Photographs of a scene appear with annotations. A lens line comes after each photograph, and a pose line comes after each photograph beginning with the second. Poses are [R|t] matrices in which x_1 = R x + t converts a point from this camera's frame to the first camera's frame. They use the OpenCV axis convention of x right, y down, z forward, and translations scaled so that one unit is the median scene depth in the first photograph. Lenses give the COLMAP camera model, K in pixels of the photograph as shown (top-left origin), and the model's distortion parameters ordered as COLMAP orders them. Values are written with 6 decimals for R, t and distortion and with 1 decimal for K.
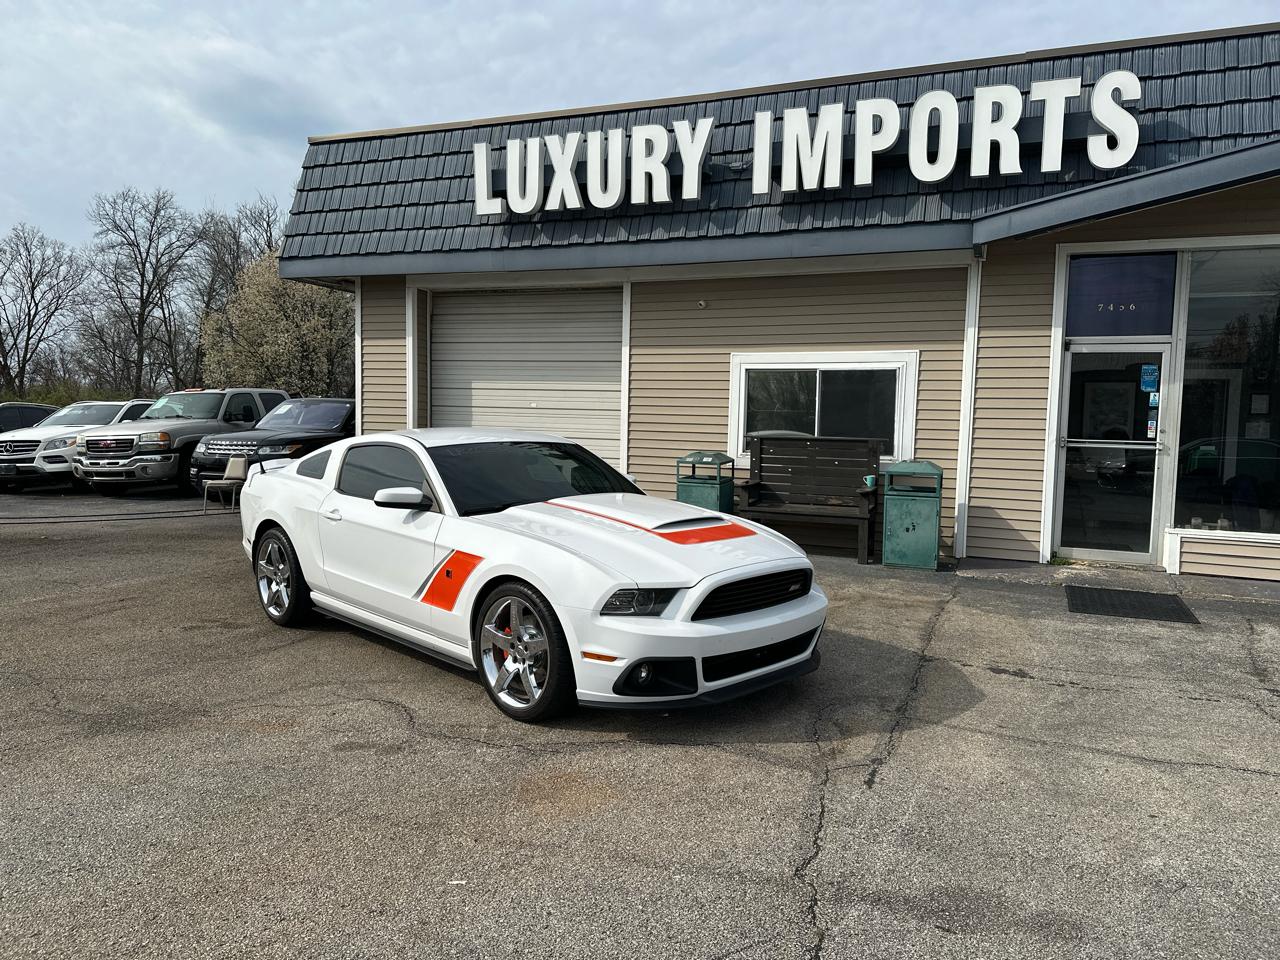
lens RADIAL K [[894.1, 0, 644.5], [0, 894.1, 484.7], [0, 0, 1]] dist [0.032080, -0.035047]
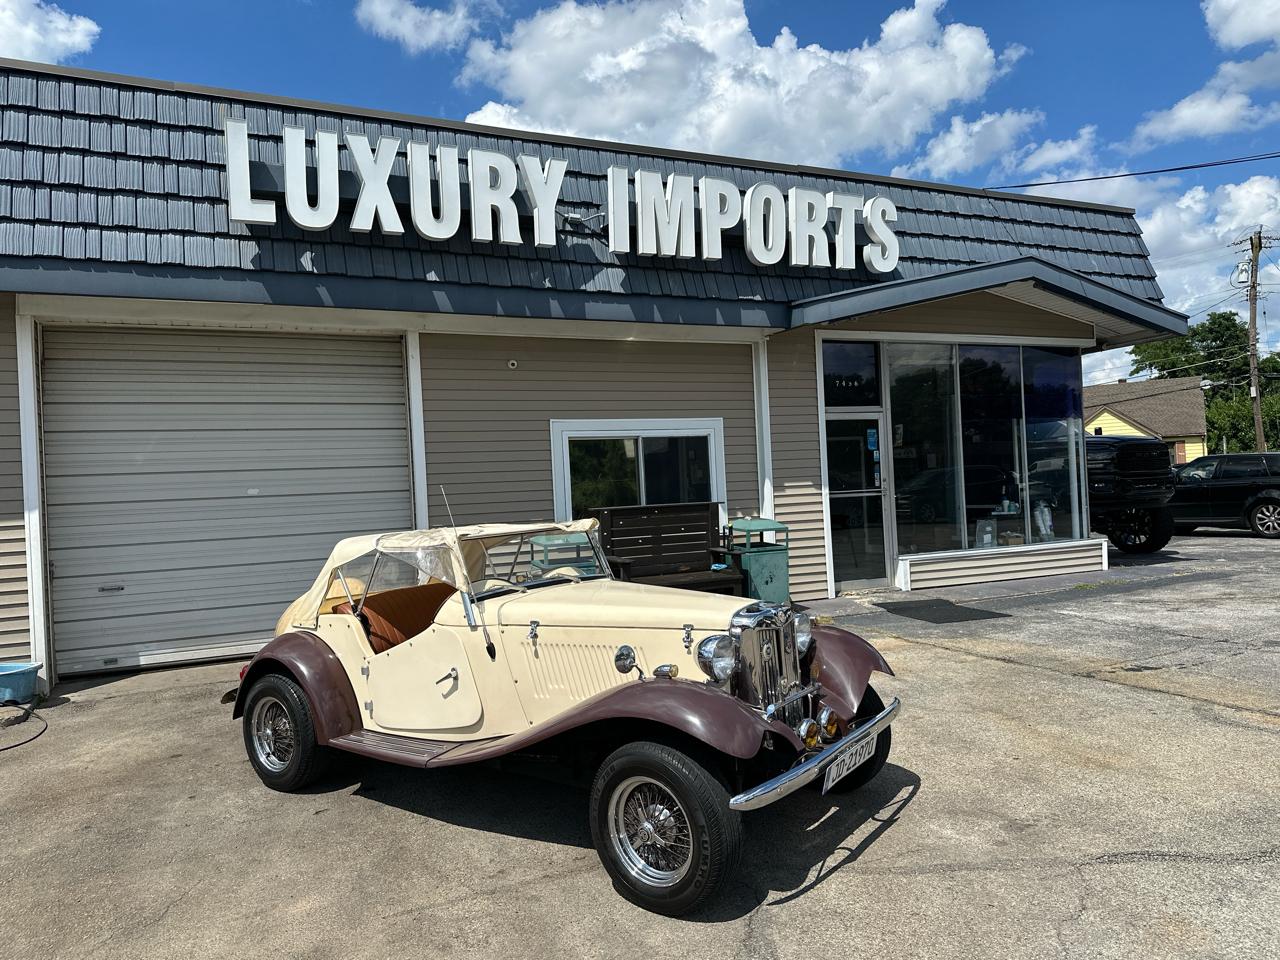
lens RADIAL K [[895.9, 0, 637.1], [0, 895.9, 484.5], [0, 0, 1]] dist [0.074515, -0.109792]
pose [[0.671656, -0.051559, 0.739067, -0.583535], [0.116914, 0.992452, -0.037014, -0.046294], [-0.731580, 0.111268, 0.672614, 0.387631]]
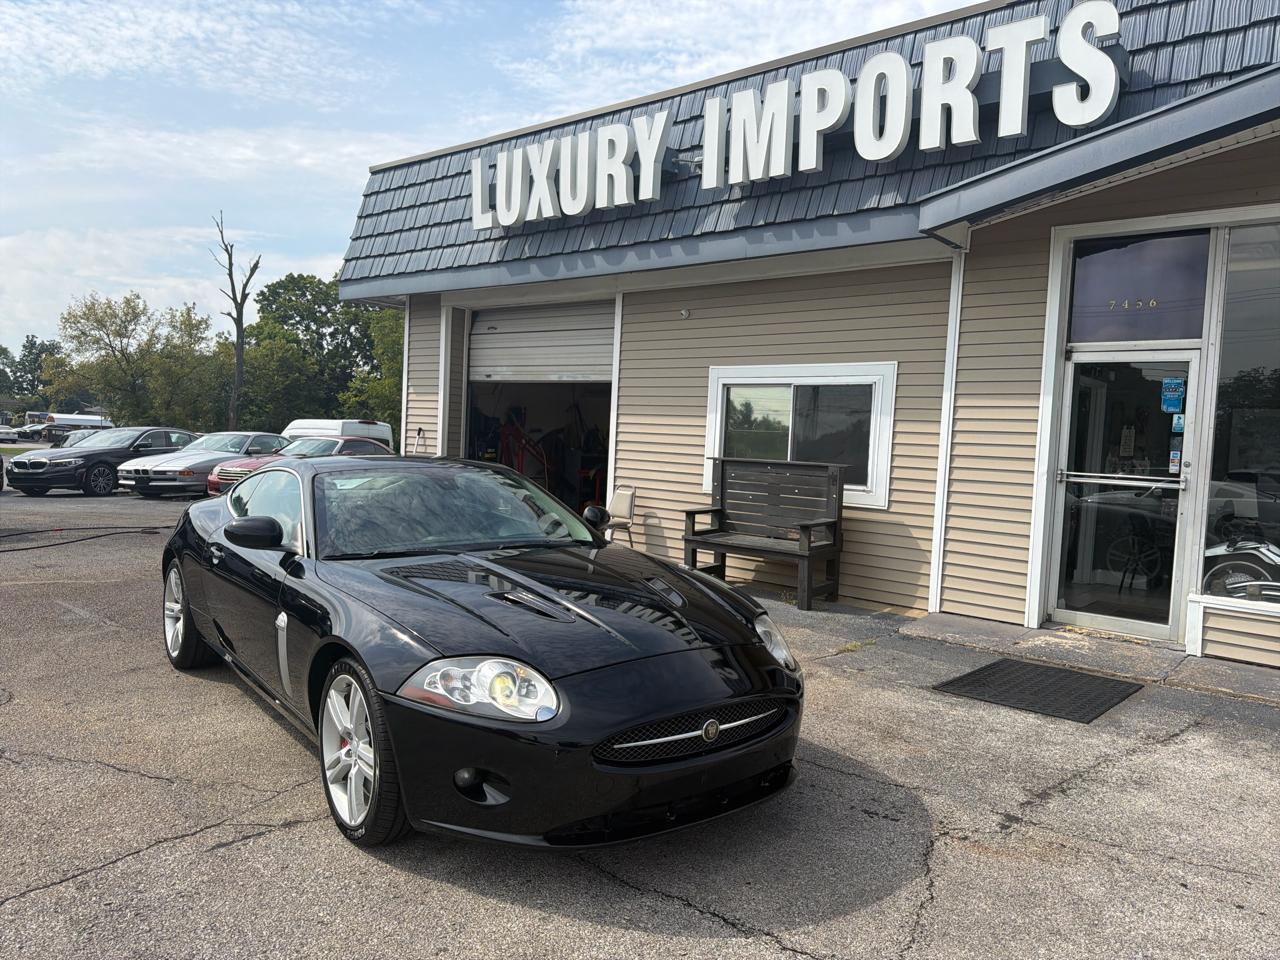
lens RADIAL K [[903.2, 0, 636.4], [0, 903.2, 484.7], [0, 0, 1]] dist [0.024062, -0.029858]
pose [[0.949511, 0.038809, -0.311324, 0.362160], [-0.049629, 0.998405, -0.026905, 0.000675], [0.309783, 0.040998, 0.949923, 0.128648]]
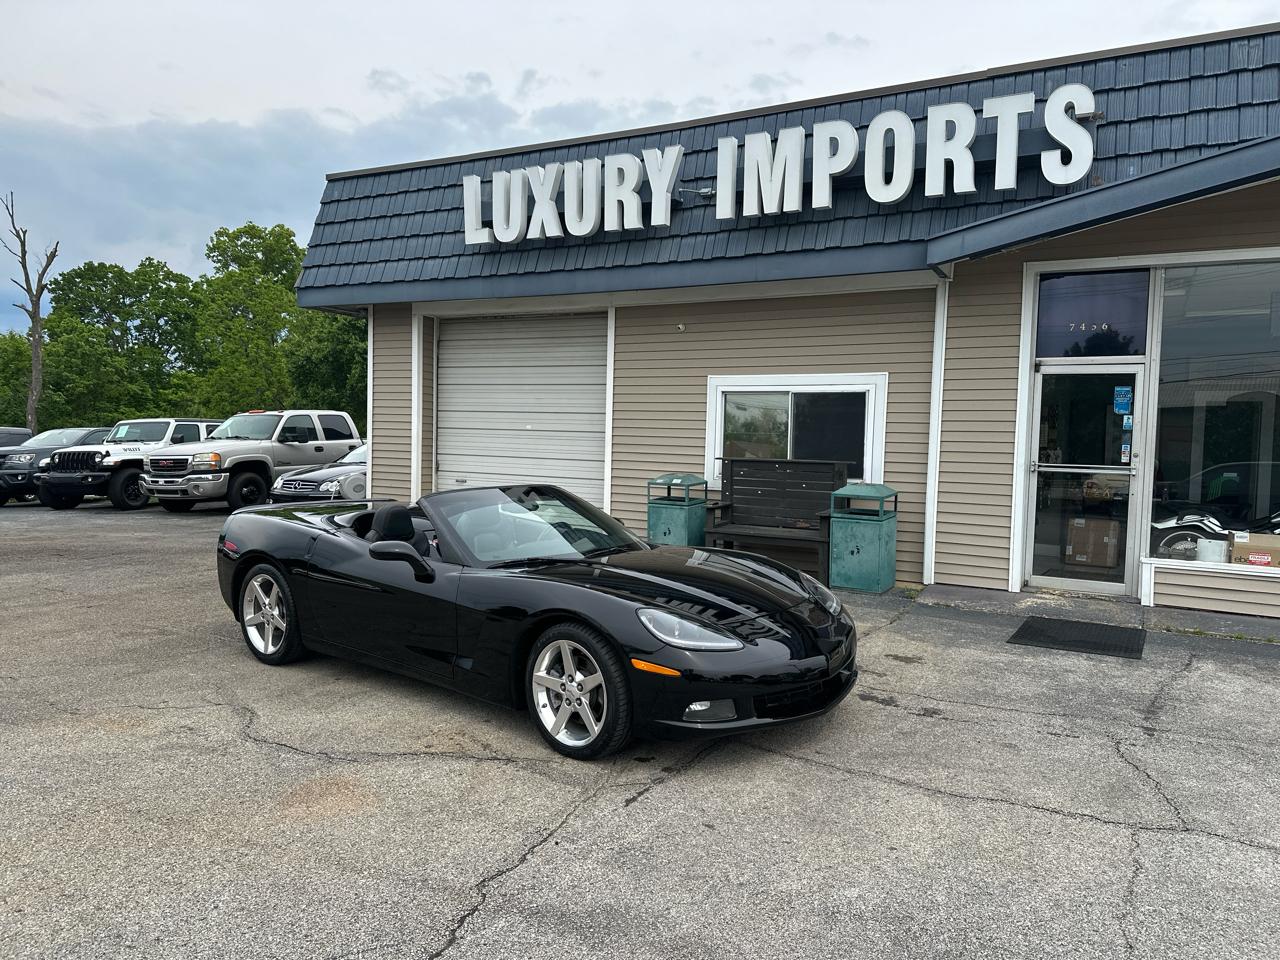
lens RADIAL K [[889.8, 0, 646.2], [0, 889.8, 485.3], [0, 0, 1]] dist [0.050507, -0.056198]
pose [[0.994211, 0.008916, -0.107076, 0.155998], [-0.011546, 0.999646, -0.023974, 0.000681], [0.106825, 0.025071, 0.993962, -0.001581]]
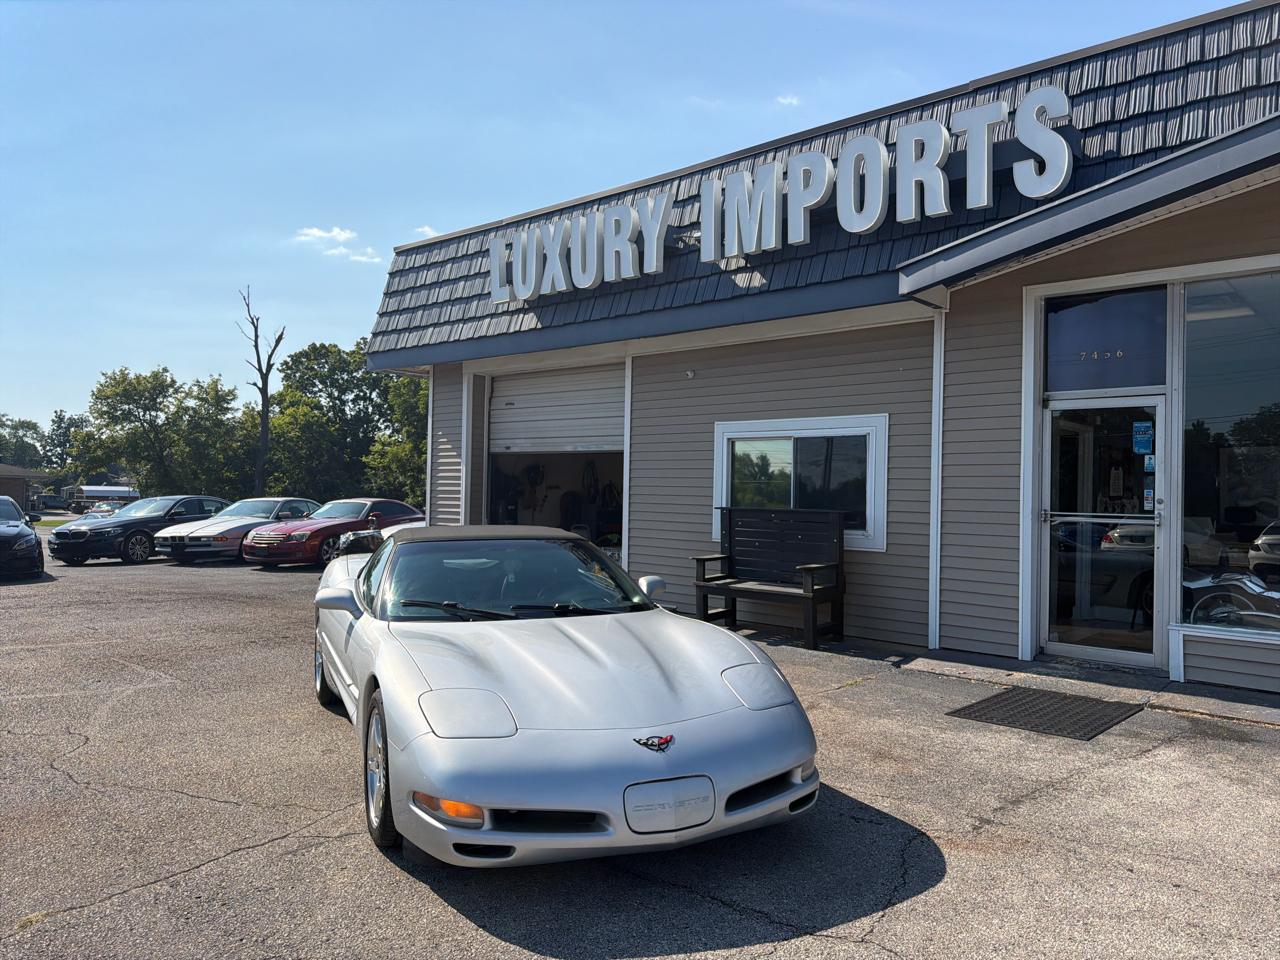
lens RADIAL K [[895.9, 0, 637.1], [0, 895.9, 484.5], [0, 0, 1]] dist [0.074515, -0.109792]
pose [[0.943356, -0.007990, -0.331685, 0.389175], [-0.022321, 0.995917, -0.087475, 0.006496], [0.331030, 0.089923, 0.939326, 0.073535]]
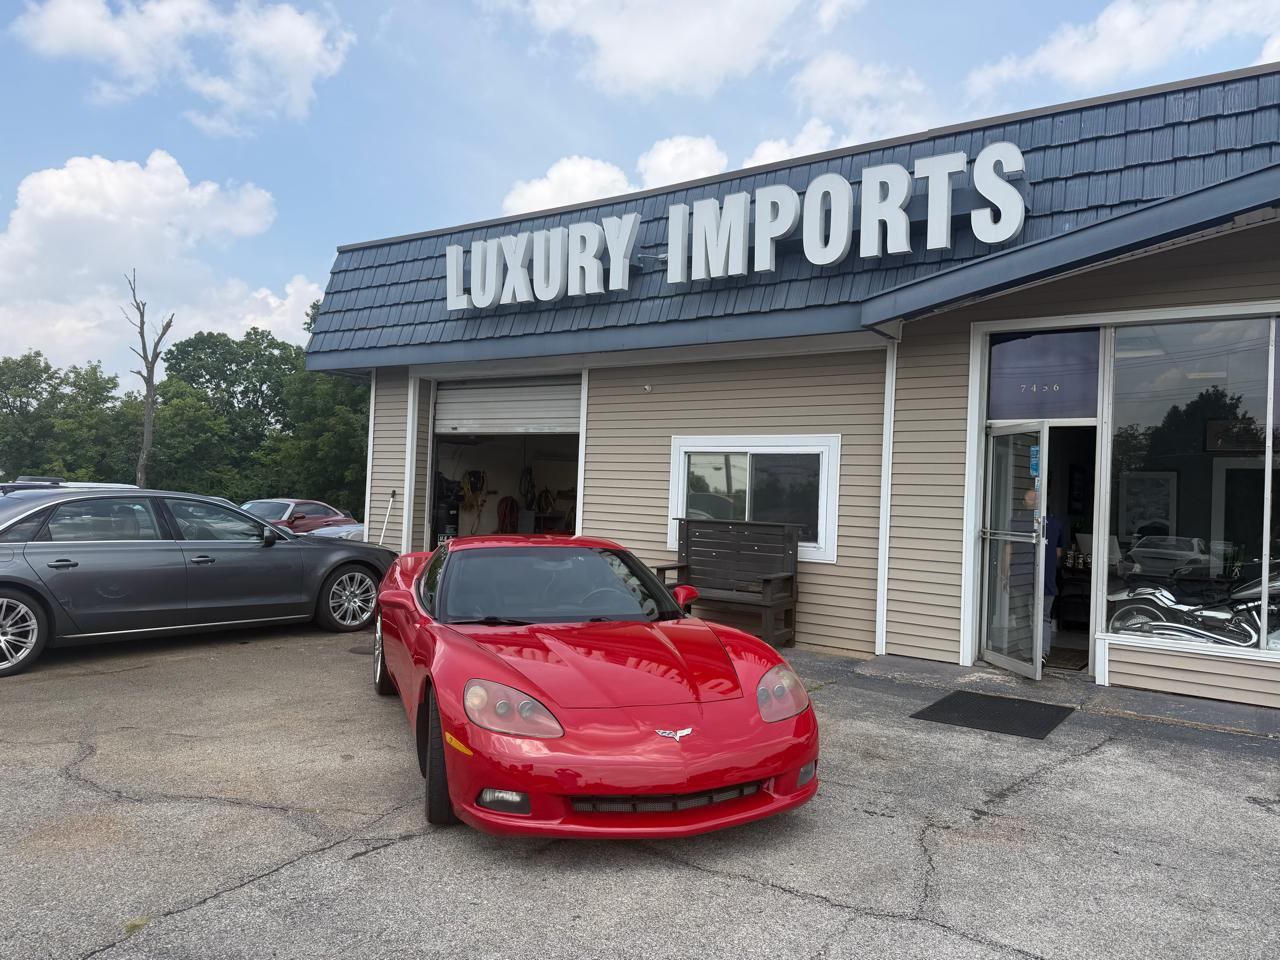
lens RADIAL K [[895.9, 0, 637.1], [0, 895.9, 484.5], [0, 0, 1]] dist [0.074515, -0.109792]
pose [[0.975493, 0.012994, -0.219647, 0.322431], [-0.034357, 0.995005, -0.093726, 0.002122], [0.217332, 0.098975, 0.971067, 0.019130]]
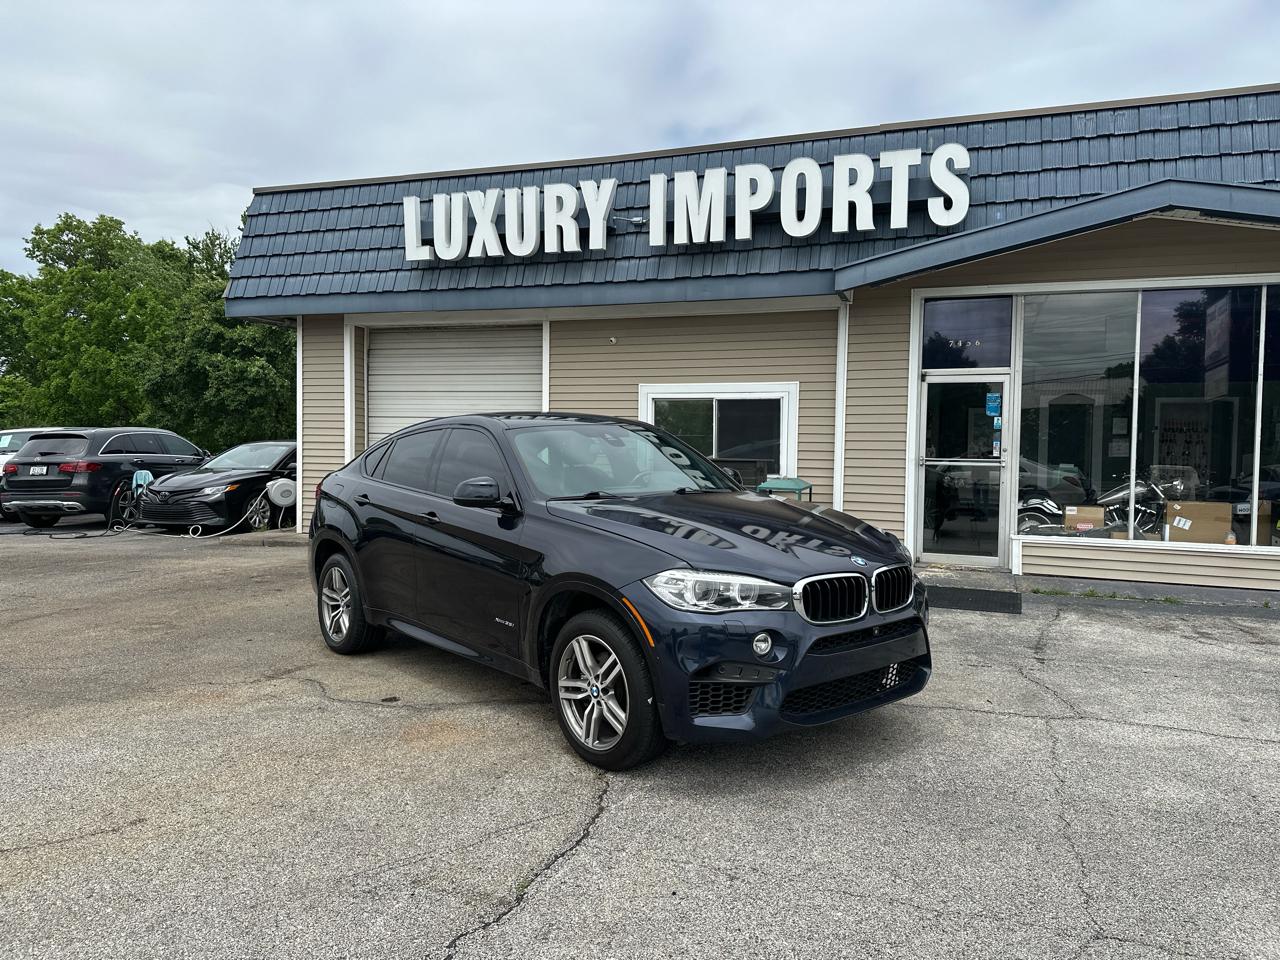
lens RADIAL K [[886.4, 0, 640.0], [0, 886.4, 480.0], [0, 0, 1]] dist [0.103427, -0.180669]
pose [[0.999151, -0.010542, 0.039836, 0.061473], [0.011901, 0.999350, -0.034032, 0.011344], [-0.039451, 0.034478, 0.998627, -0.121124]]
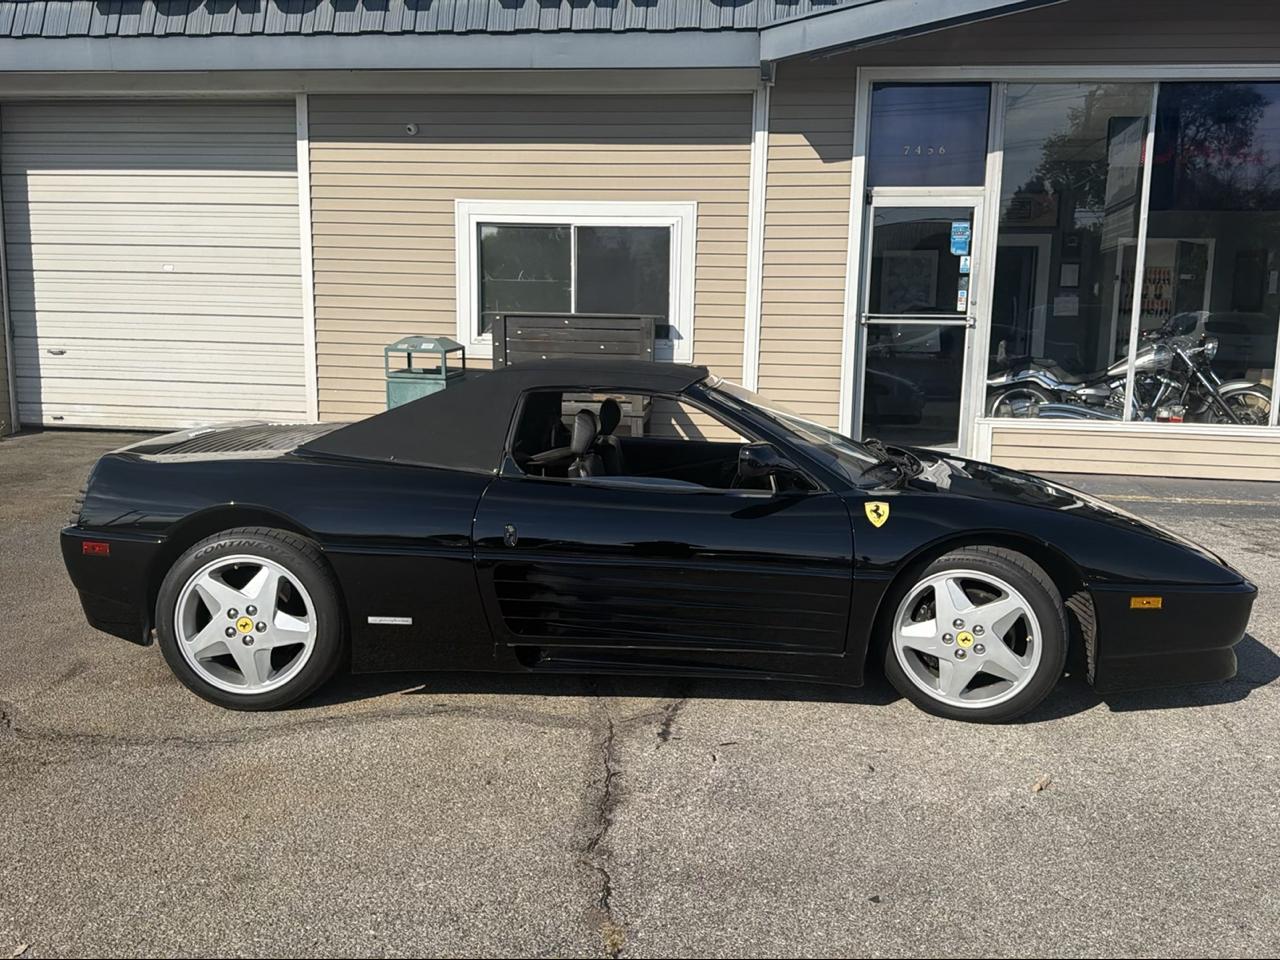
lens RADIAL K [[1136.8, 0, 639.7], [0, 1136.8, 492.7], [0, 0, 1]] dist [0.092740, -0.169159]
pose [[0.967148, -0.044036, 0.250369, -0.003584], [0.022112, 0.995722, 0.089717, 0.014025], [-0.253249, -0.081233, 0.963985, 0.029066]]
